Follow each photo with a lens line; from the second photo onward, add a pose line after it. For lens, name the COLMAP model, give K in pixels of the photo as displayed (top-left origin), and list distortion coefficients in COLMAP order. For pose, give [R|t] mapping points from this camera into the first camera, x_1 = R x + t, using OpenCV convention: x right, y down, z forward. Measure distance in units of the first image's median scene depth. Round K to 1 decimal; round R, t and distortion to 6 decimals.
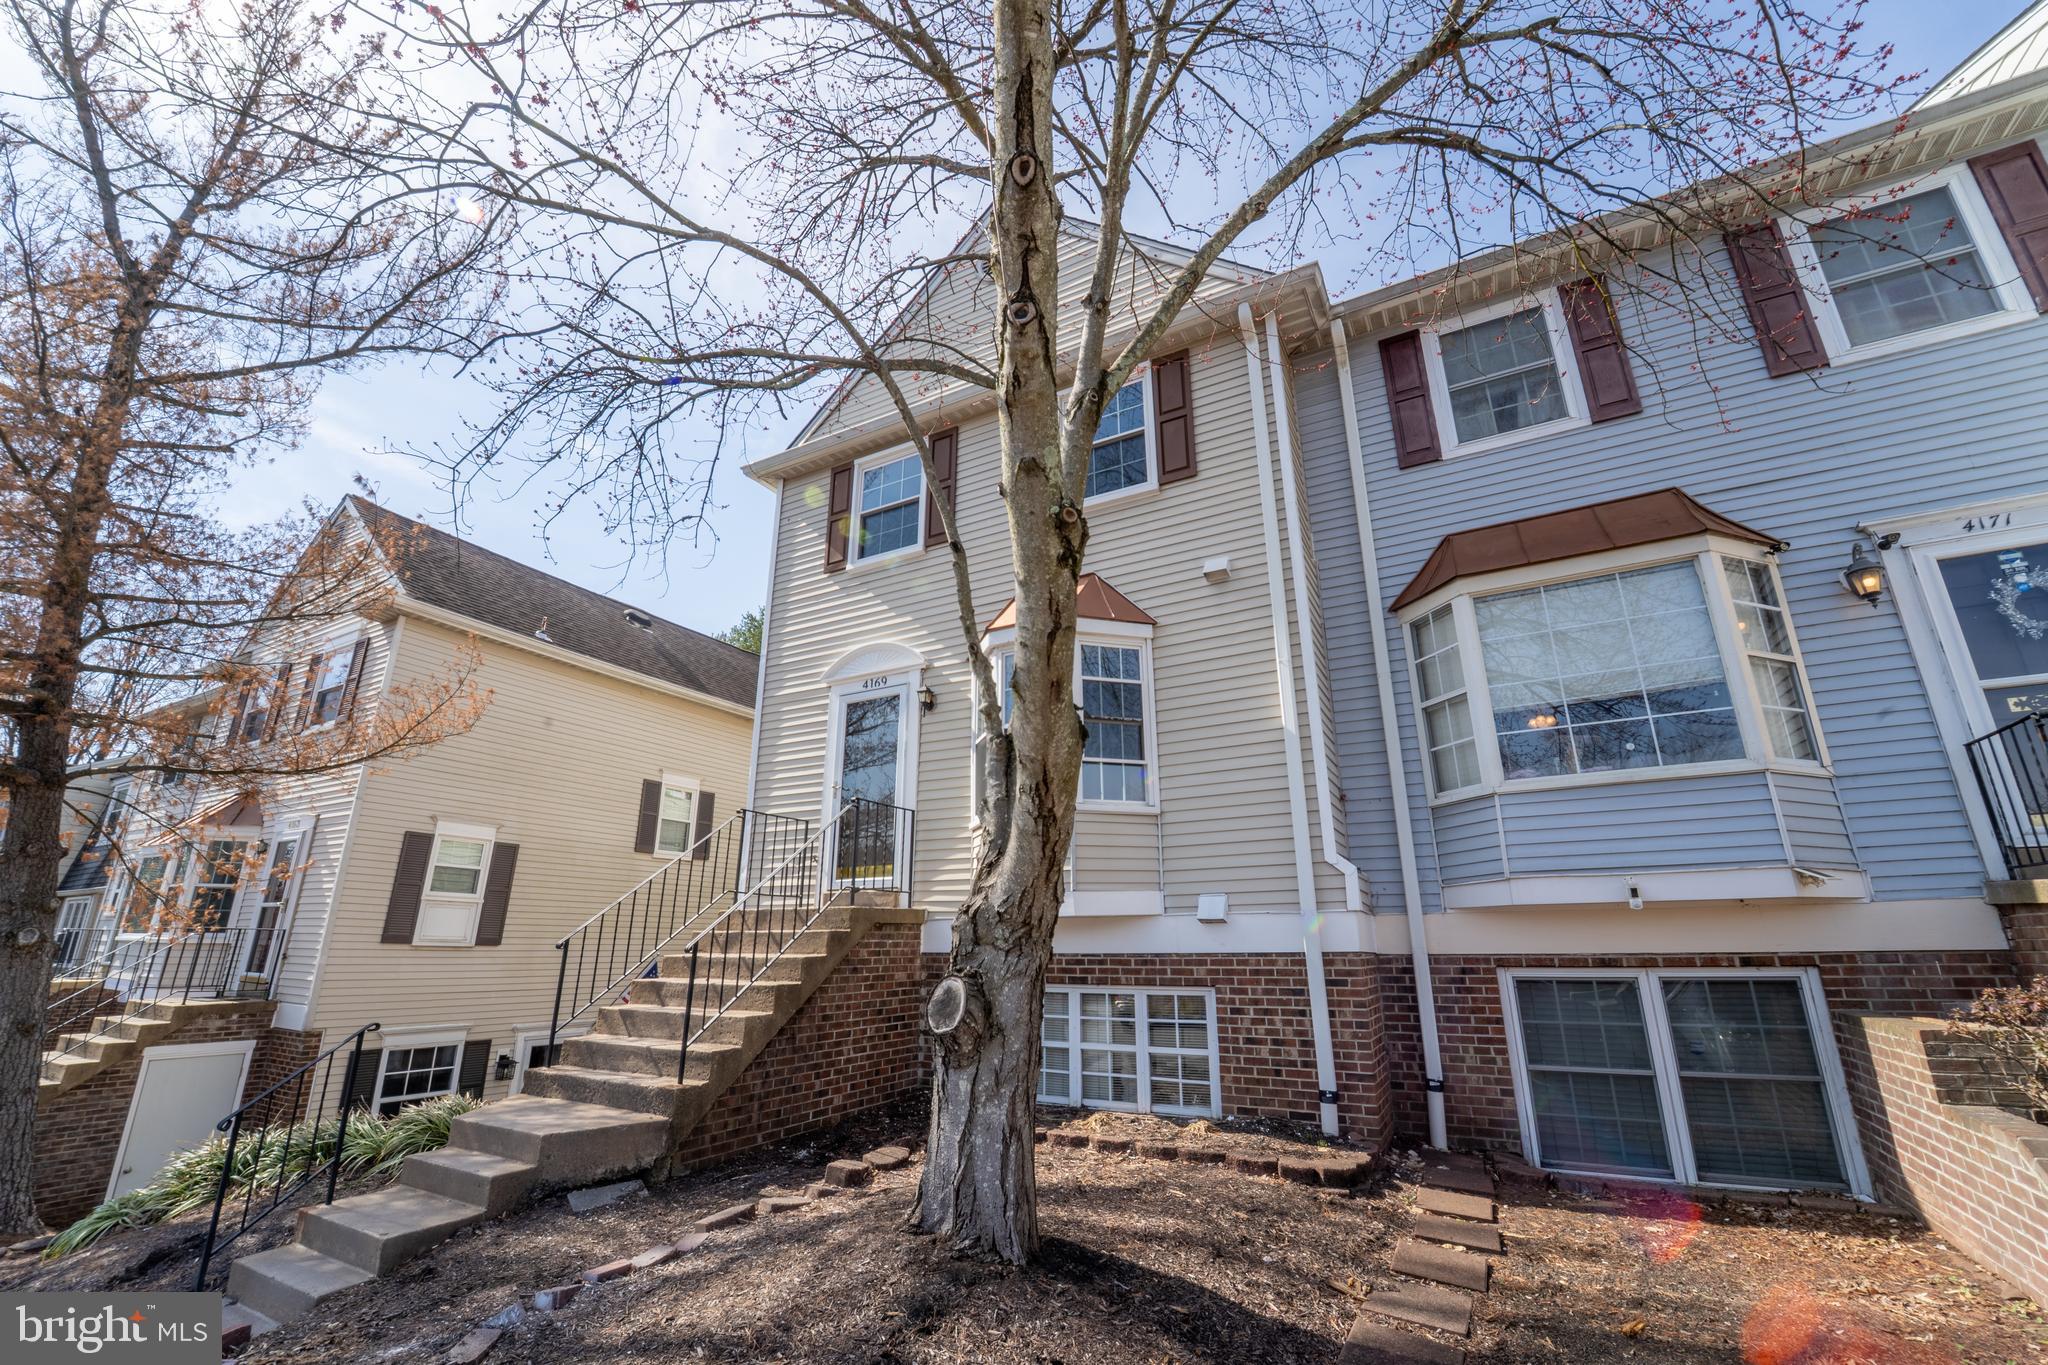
lens RADIAL K [[838.2, 0, 1024.0], [0, 838.2, 682.5], [0, 0, 1]] dist [-0.023229, -0.000149]
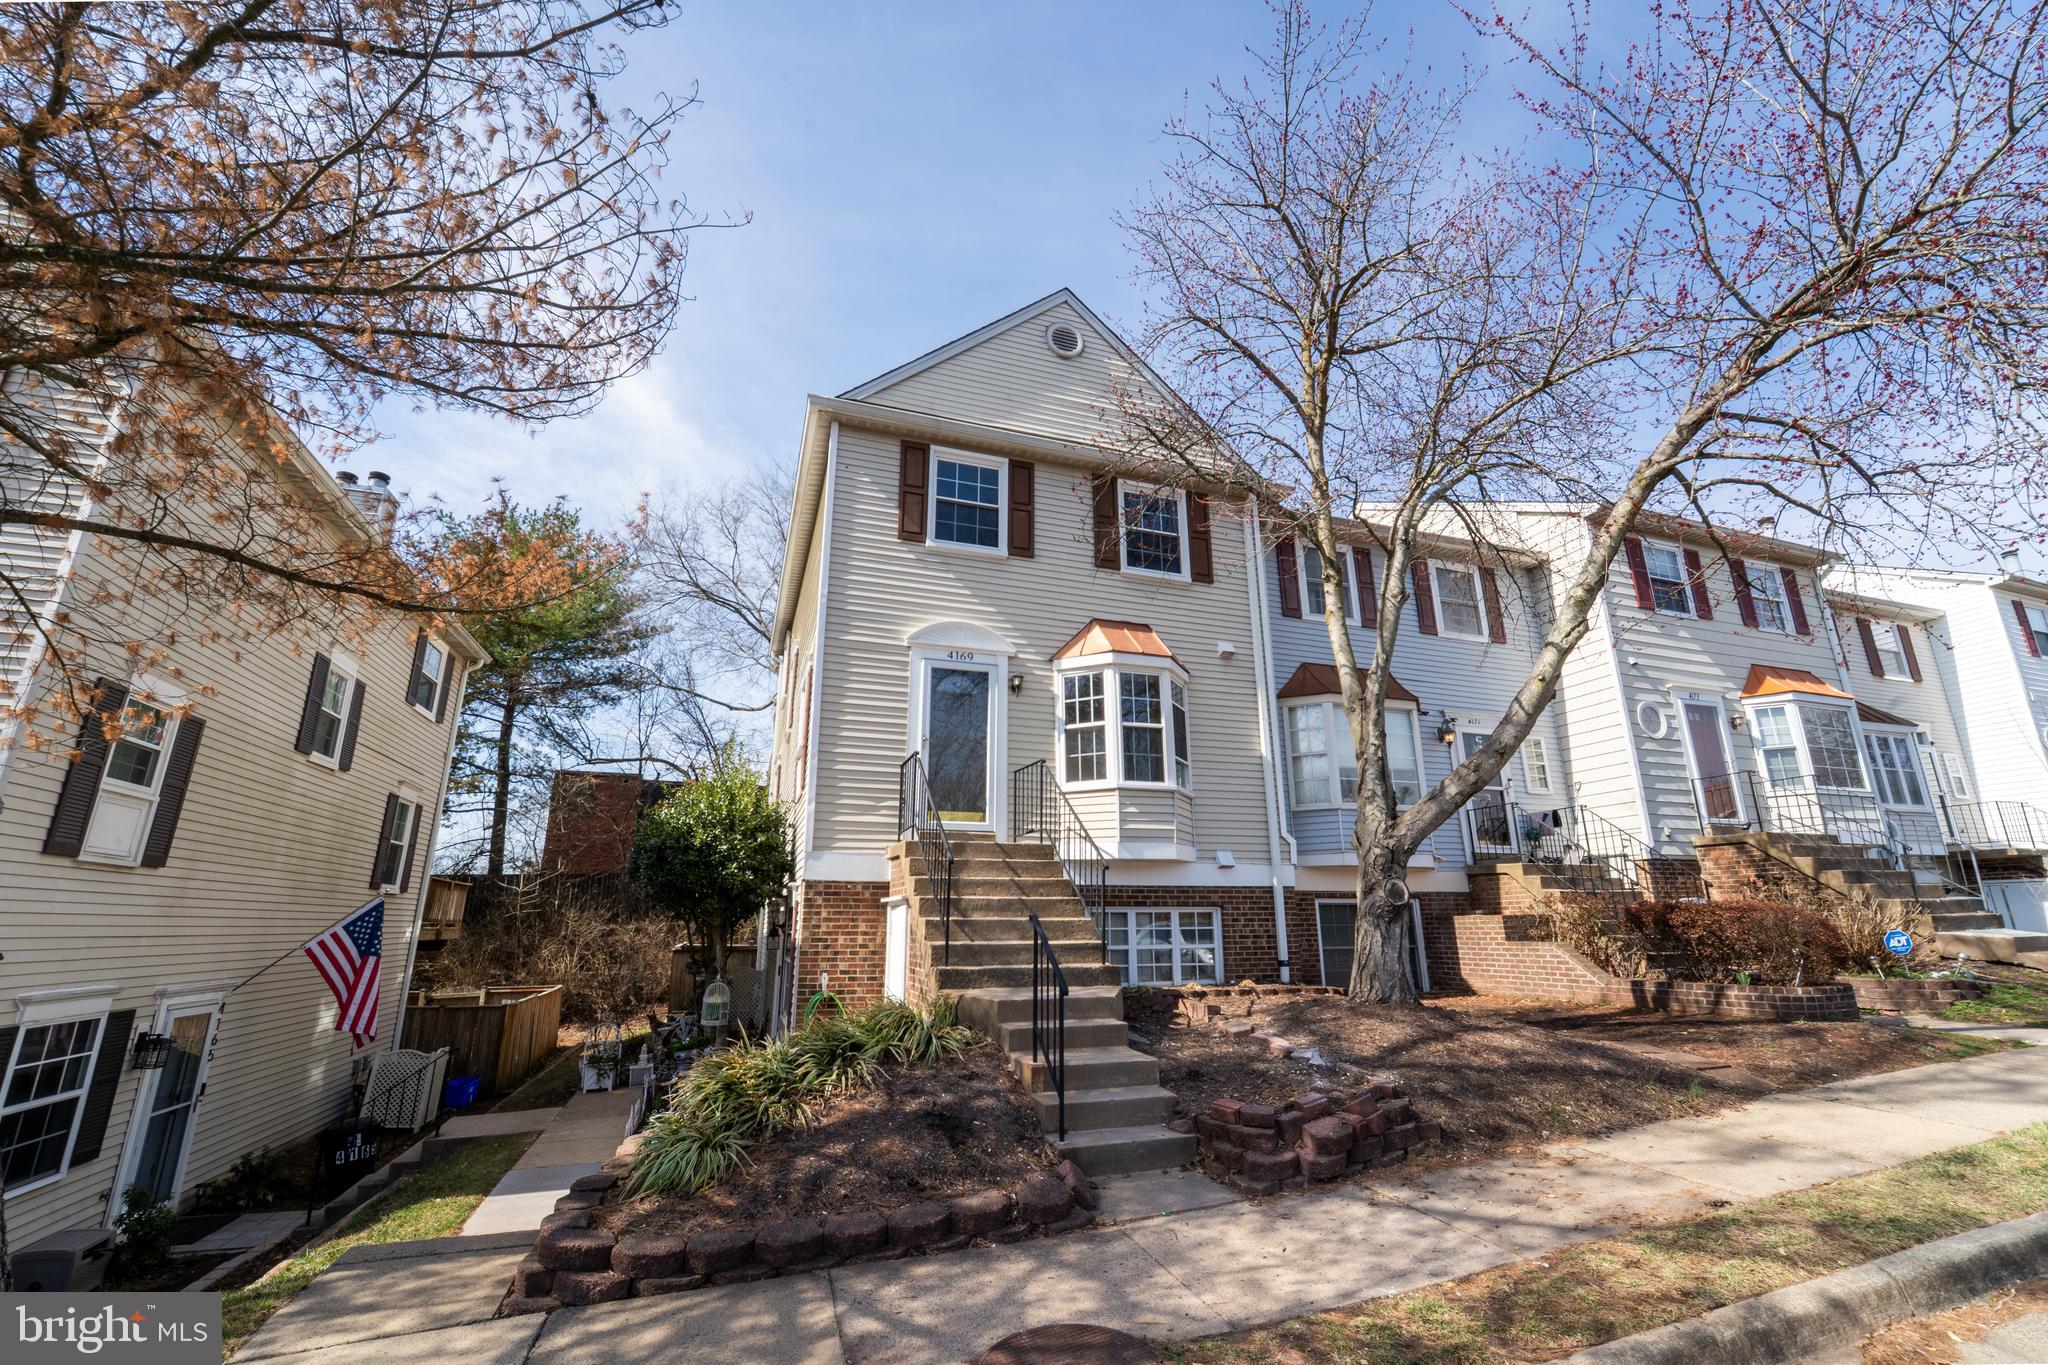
lens RADIAL K [[851.9, 0, 1024.0], [0, 851.9, 682.5], [0, 0, 1]] dist [-0.024259, 0.000286]
pose [[0.675388, 0.202127, 0.709222, -1.262487], [-0.220447, 0.973068, -0.067393, 0.128736], [-0.703743, -0.110830, 0.701757, 0.141887]]
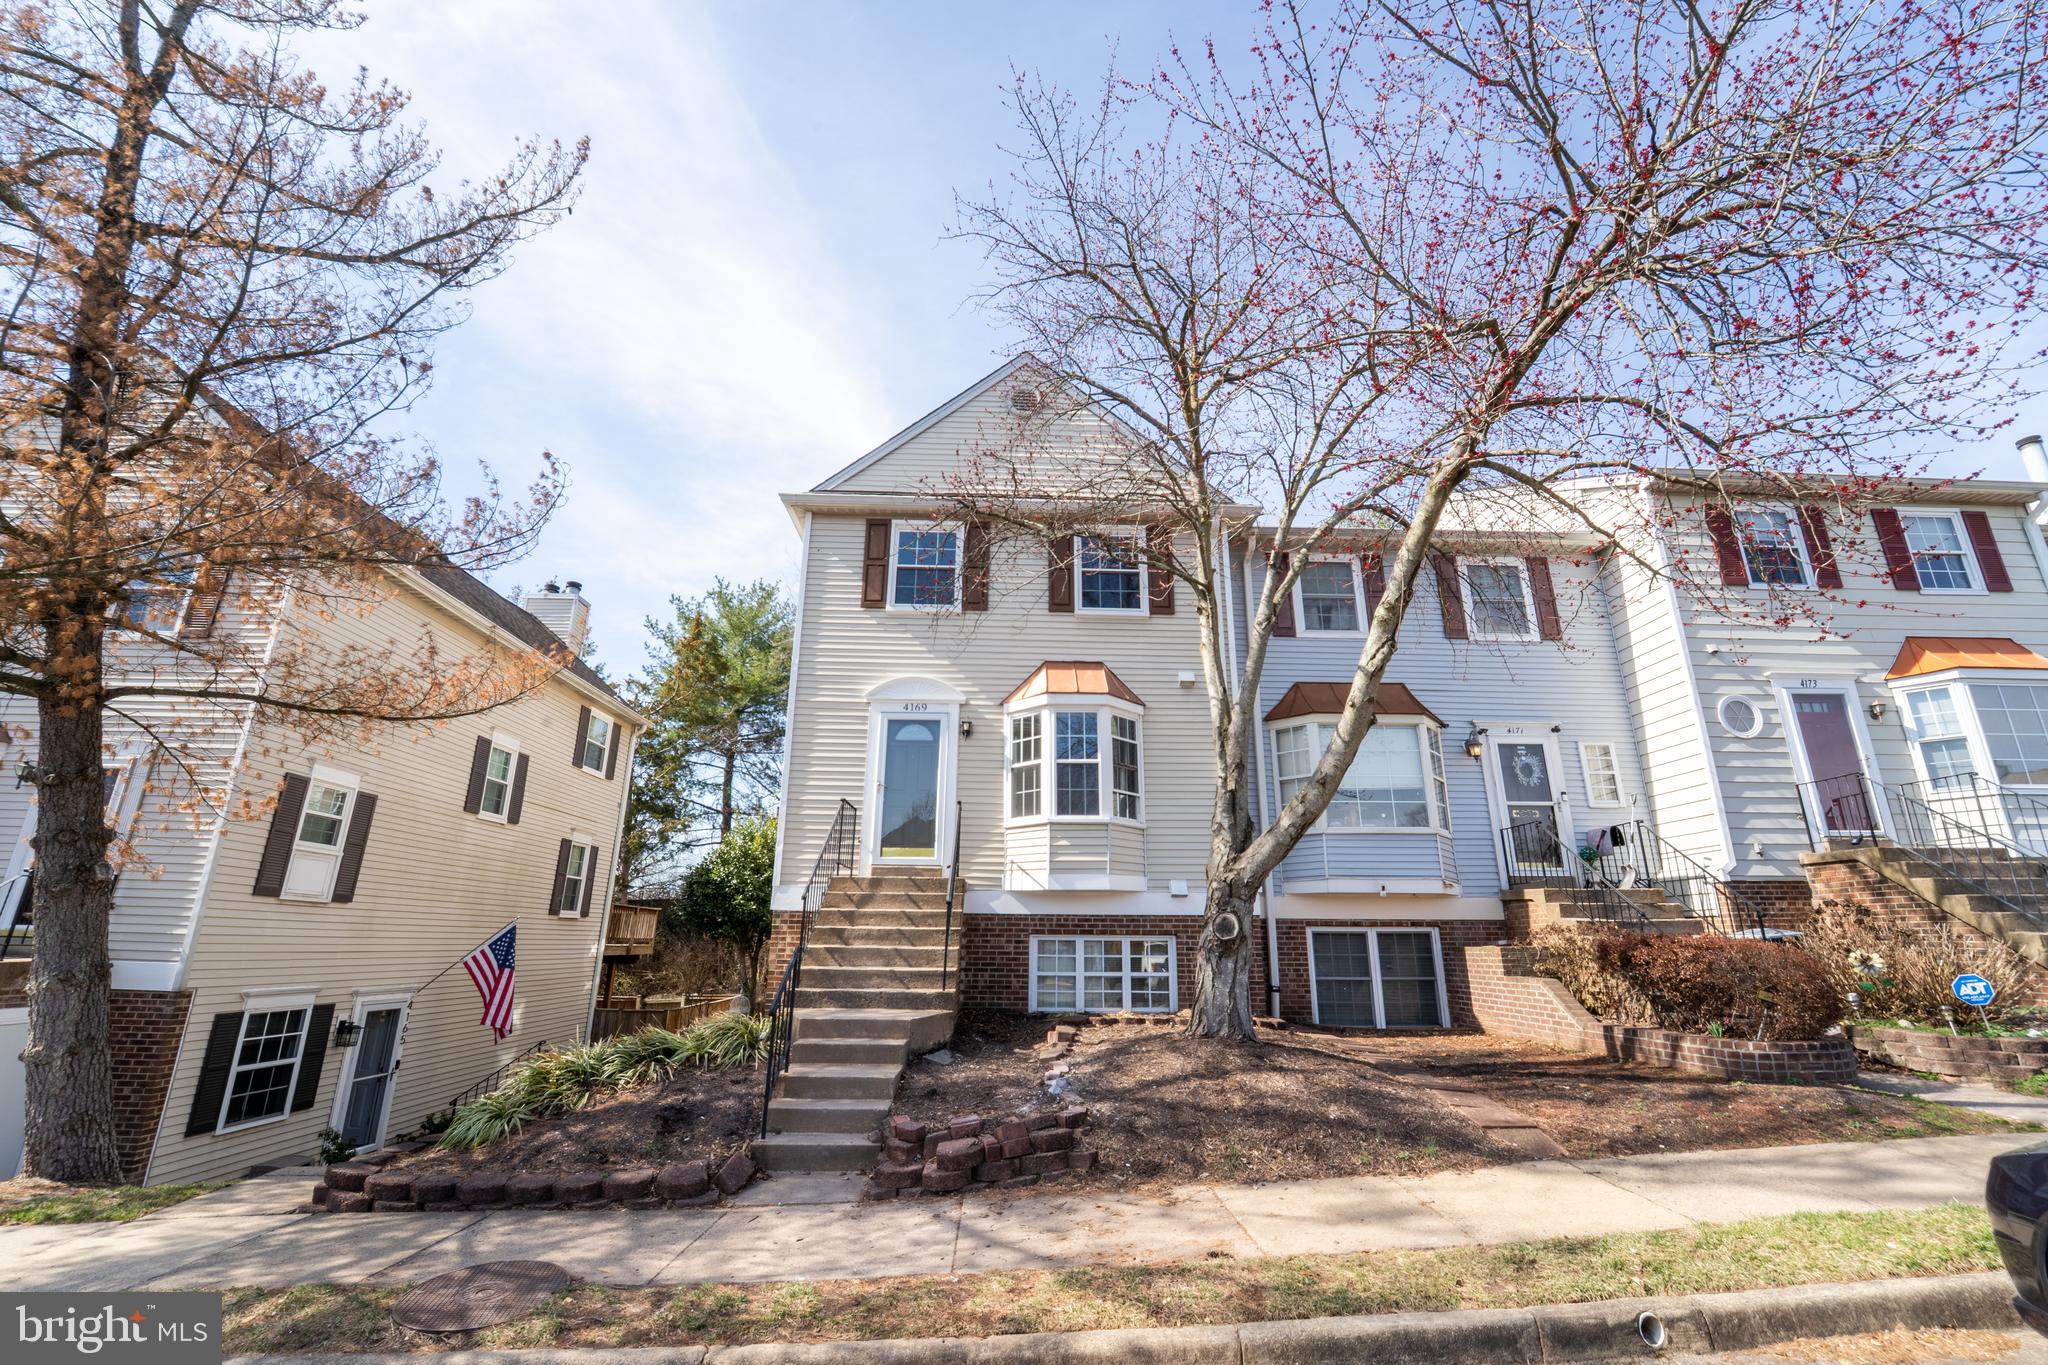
lens RADIAL K [[842.2, 0, 1024.0], [0, 842.2, 682.5], [0, 0, 1]] dist [-0.024210, 0.000402]
pose [[0.863365, 0.157069, 0.479511, -0.881782], [-0.161302, 0.986364, -0.032668, -0.028237], [-0.478103, -0.049142, 0.876928, -0.289287]]
